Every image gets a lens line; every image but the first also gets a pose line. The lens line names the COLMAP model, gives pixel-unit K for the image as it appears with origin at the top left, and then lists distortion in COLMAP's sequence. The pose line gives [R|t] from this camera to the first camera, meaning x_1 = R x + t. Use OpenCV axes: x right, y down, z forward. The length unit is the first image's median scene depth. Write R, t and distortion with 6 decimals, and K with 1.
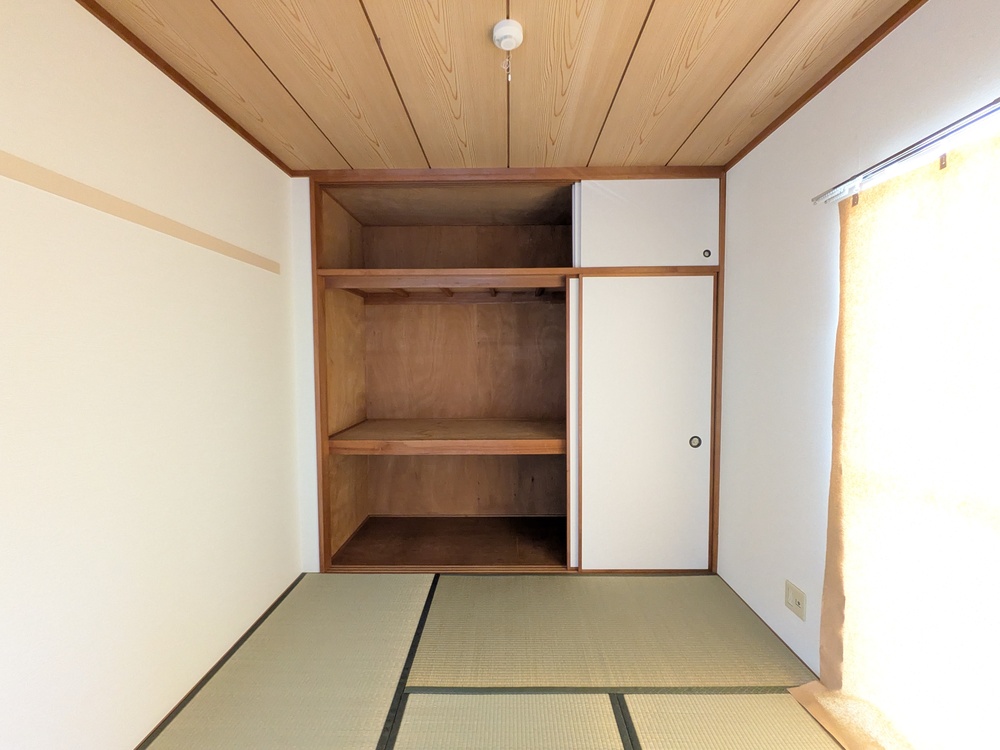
lens RADIAL K [[400.2, 0, 502.4], [0, 400.2, 377.1], [0, 0, 1]] dist [-0.000067, 0.000174]
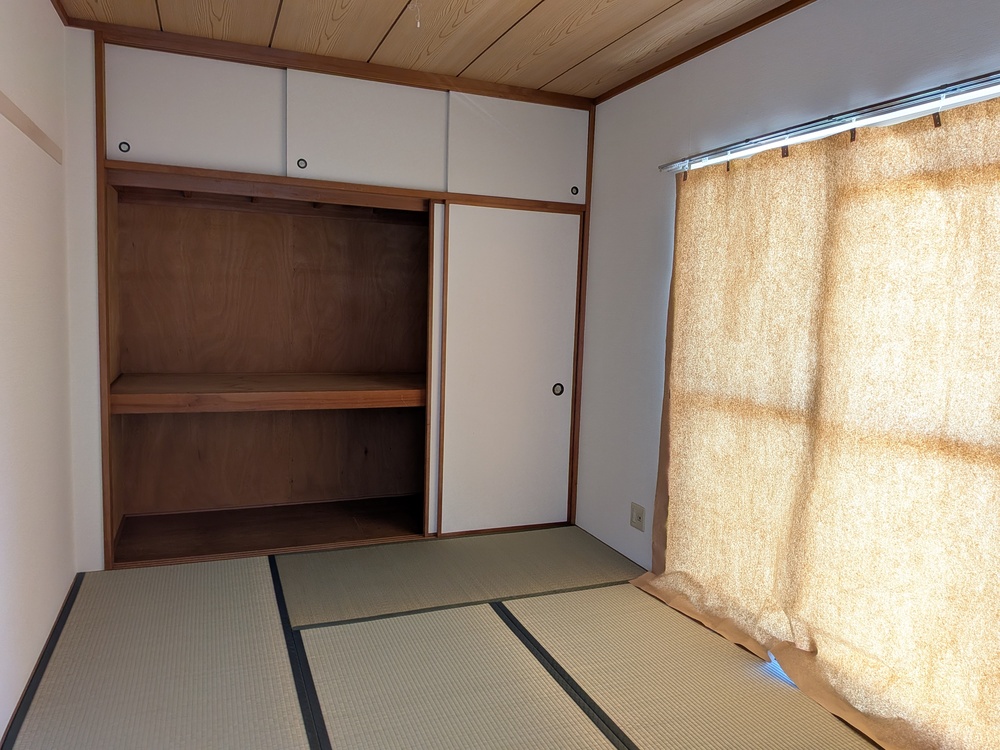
lens RADIAL K [[730.4, 0, 500.0], [0, 730.4, 375.0], [0, 0, 1]] dist [0.090500, -0.117381]
pose [[0.923045, -0.001968, 0.384688, -0.466544], [-0.020146, 0.998368, 0.053446, 0.055759], [-0.384165, -0.057083, 0.921498, -0.810381]]
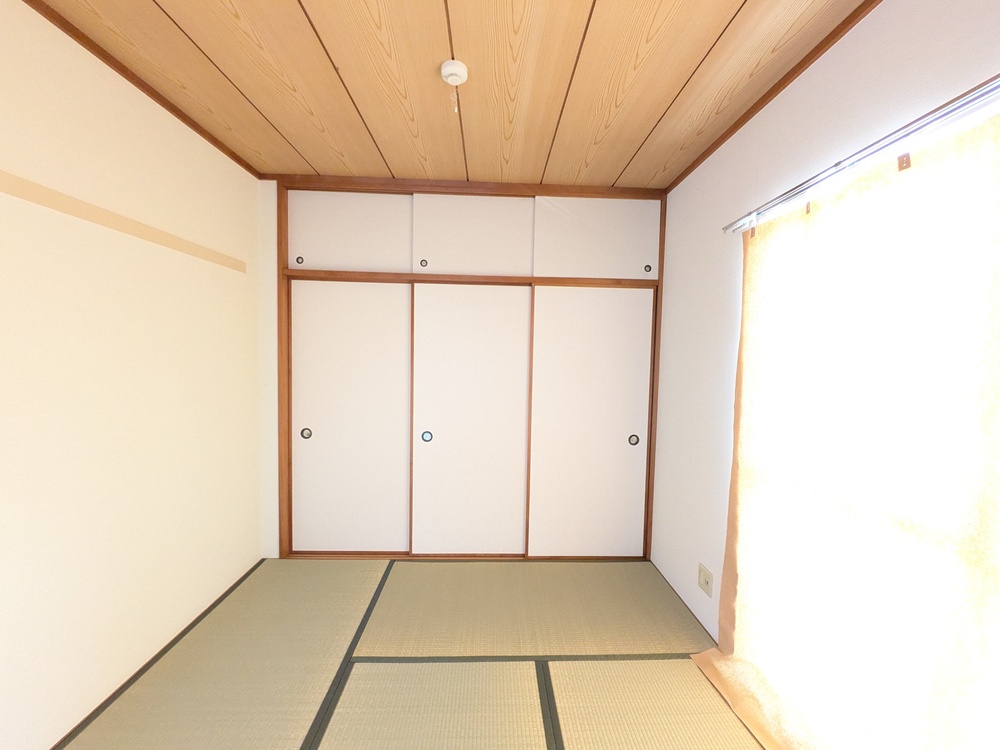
lens RADIAL K [[401.2, 0, 501.7], [0, 401.2, 377.3], [0, 0, 1]] dist [-0.000493, -0.000211]
pose [[0.998523, 0.024643, 0.048413, 0.094561], [-0.024915, 0.999677, 0.005032, -0.009107], [-0.048273, -0.006231, 0.998815, -0.112168]]
